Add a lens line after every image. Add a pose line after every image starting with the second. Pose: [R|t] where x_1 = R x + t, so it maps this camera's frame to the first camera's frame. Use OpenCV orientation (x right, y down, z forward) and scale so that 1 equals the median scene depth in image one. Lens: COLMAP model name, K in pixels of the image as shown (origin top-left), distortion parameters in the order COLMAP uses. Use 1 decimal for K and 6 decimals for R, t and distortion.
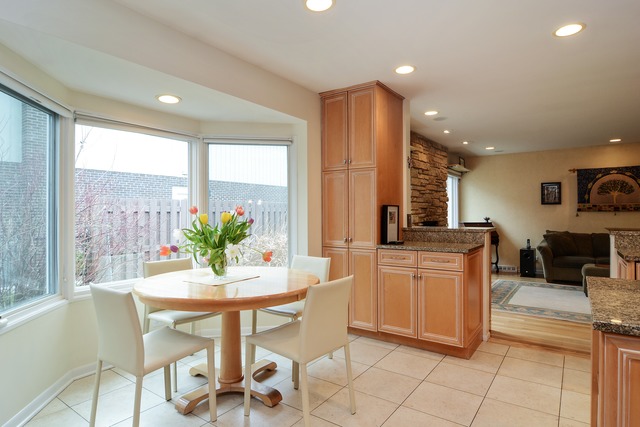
lens RADIAL K [[363.7, 0, 320.0], [0, 363.7, 213.5], [0, 0, 1]] dist [0.000901, -0.015579]
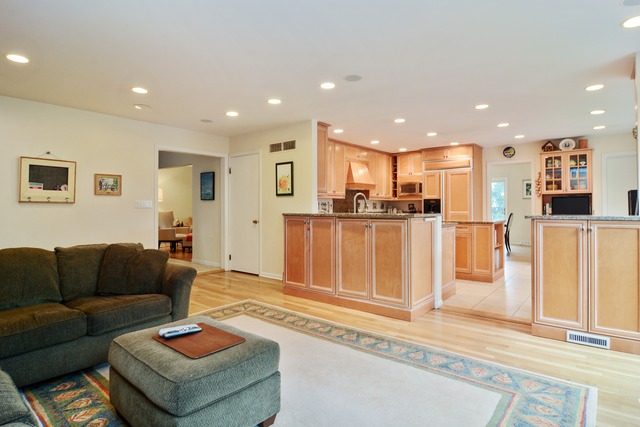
lens RADIAL K [[348.3, 0, 317.5], [0, 348.3, 208.2], [0, 0, 1]] dist [-0.004302, -0.014325]
pose [[-0.997235, 0.006595, 0.074013, 0.538686], [0.006492, 0.999978, -0.001640, 0.011494], [-0.074022, -0.001155, -0.997256, 1.093740]]
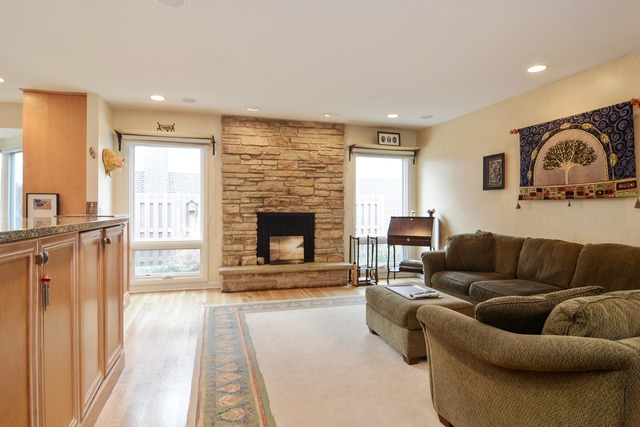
lens RADIAL K [[348.3, 0, 317.5], [0, 348.3, 208.2], [0, 0, 1]] dist [-0.004302, -0.014325]
pose [[0.790643, 0.006464, -0.612244, 0.843528], [-0.006186, 0.999978, 0.002568, 0.008258], [0.612247, 0.001757, 0.790665, 0.369935]]
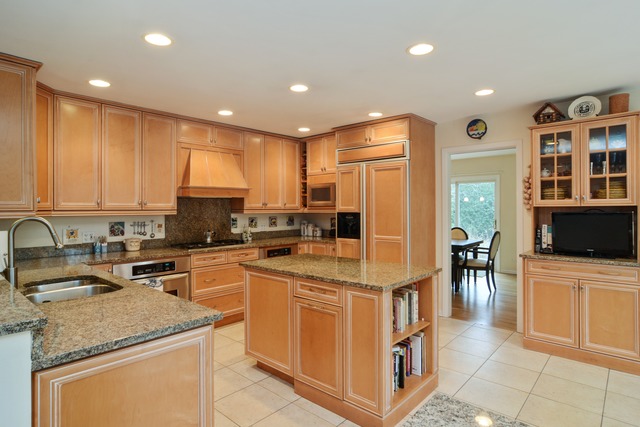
lens RADIAL K [[355.5, 0, 317.6], [0, 355.5, 210.6], [0, 0, 1]] dist [-0.001239, 0.002151]
pose [[-0.993640, 0.008032, 0.112318, 0.217623], [0.008644, 0.999950, 0.004956, -0.026859], [-0.112272, 0.005895, -0.993660, 0.596540]]
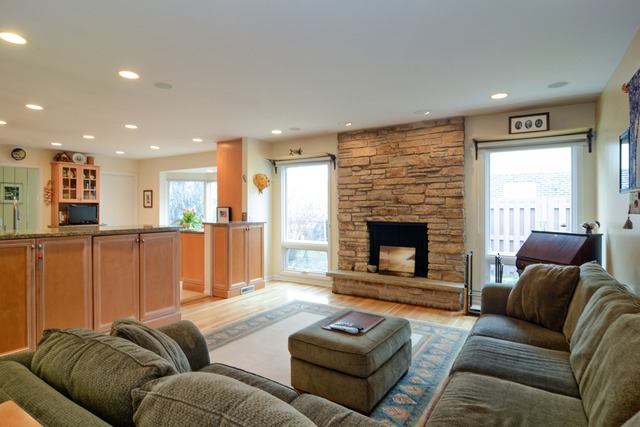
lens RADIAL K [[348.3, 0, 317.5], [0, 348.3, 208.2], [0, 0, 1]] dist [-0.004302, -0.014325]
pose [[0.060290, 0.003002, -0.998176, 1.054265], [0.000476, 0.999995, 0.003036, -0.012061], [0.998181, -0.000658, 0.060288, 0.743836]]
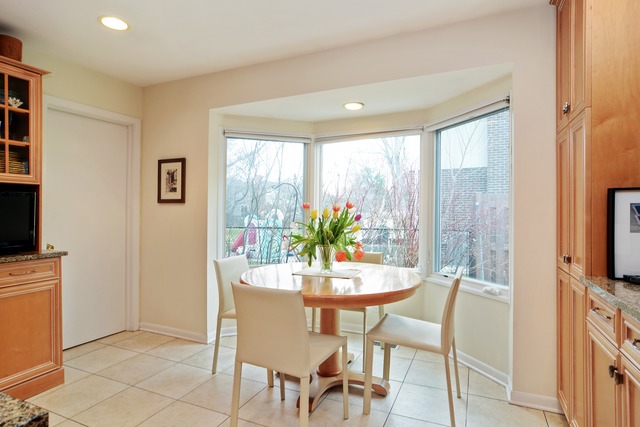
lens RADIAL K [[351.0, 0, 309.5], [0, 351.0, 211.5], [0, 0, 1]] dist [-0.002505, -0.000519]
pose [[0.172203, 0.003584, -0.985055, 0.276071], [0.000883, 0.999992, 0.003793, 0.000202], [0.985061, -0.001523, 0.172198, 0.306868]]
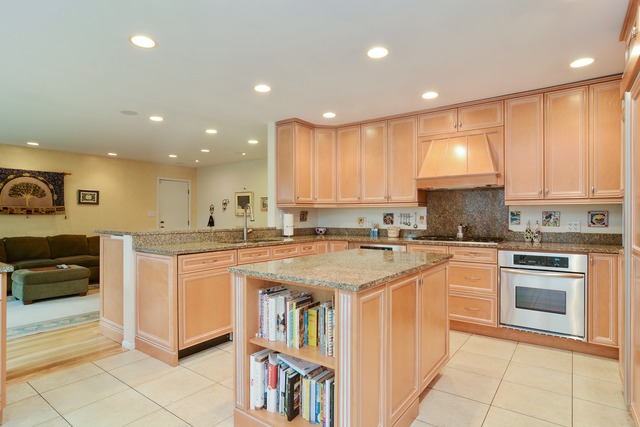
lens RADIAL K [[346.3, 0, 318.1], [0, 346.3, 217.5], [0, 0, 1]] dist [-0.006538, 0.000826]
pose [[0.029335, -0.001222, 0.999569, -0.111358], [-0.001113, 0.999999, 0.001255, 0.000525], [-0.999569, -0.001149, 0.029333, 0.172162]]
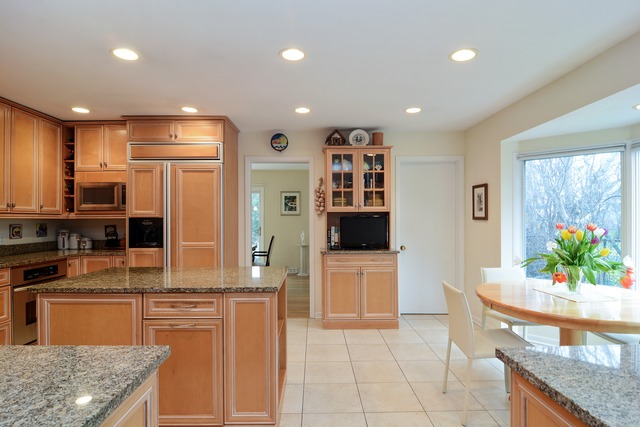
lens RADIAL K [[346.3, 0, 318.1], [0, 346.3, 217.5], [0, 0, 1]] dist [-0.006538, 0.000826]
pose [[-0.811410, 0.004157, -0.584462, 0.344309], [0.007101, 0.999971, -0.002746, -0.015377], [0.584434, -0.006378, -0.811416, 0.535942]]
